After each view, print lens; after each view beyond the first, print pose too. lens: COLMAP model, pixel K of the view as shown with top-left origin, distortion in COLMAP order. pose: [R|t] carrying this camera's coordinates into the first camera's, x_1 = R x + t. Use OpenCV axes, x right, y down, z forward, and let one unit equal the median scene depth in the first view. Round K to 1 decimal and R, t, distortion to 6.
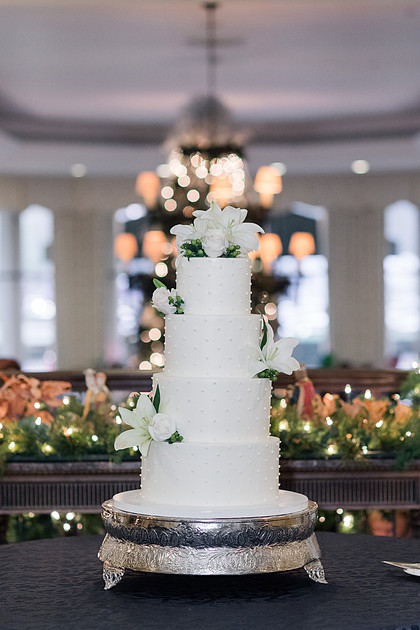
lens RADIAL K [[1721.0, 0, 210.0], [0, 1721.0, 315.0], [0, 0, 1]] dist [-0.062611, -0.010183]
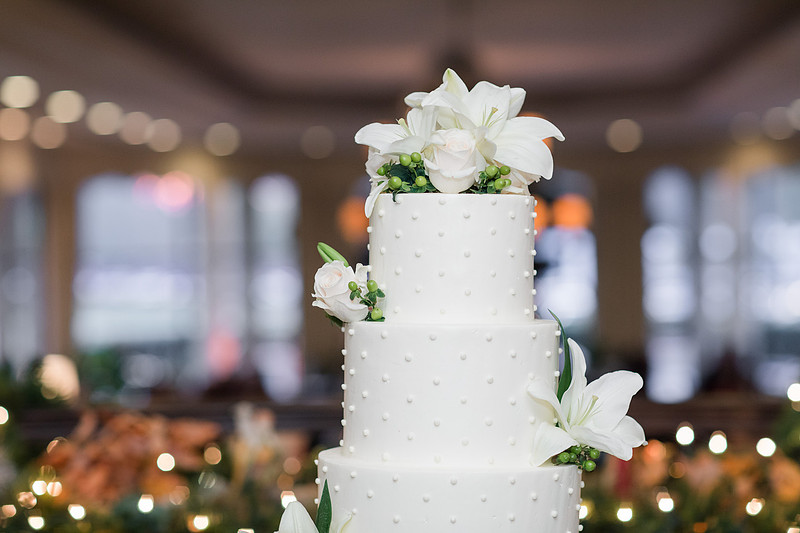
lens RADIAL K [[1995.6, 0, 400.0], [0, 1995.6, 266.5], [0, 0, 1]] dist [0.005586, -0.170446]
pose [[0.999590, -0.005824, -0.028035, 0.003335], [0.005347, 0.999840, -0.017087, -0.005864], [0.028130, 0.016930, 0.999461, 0.483775]]
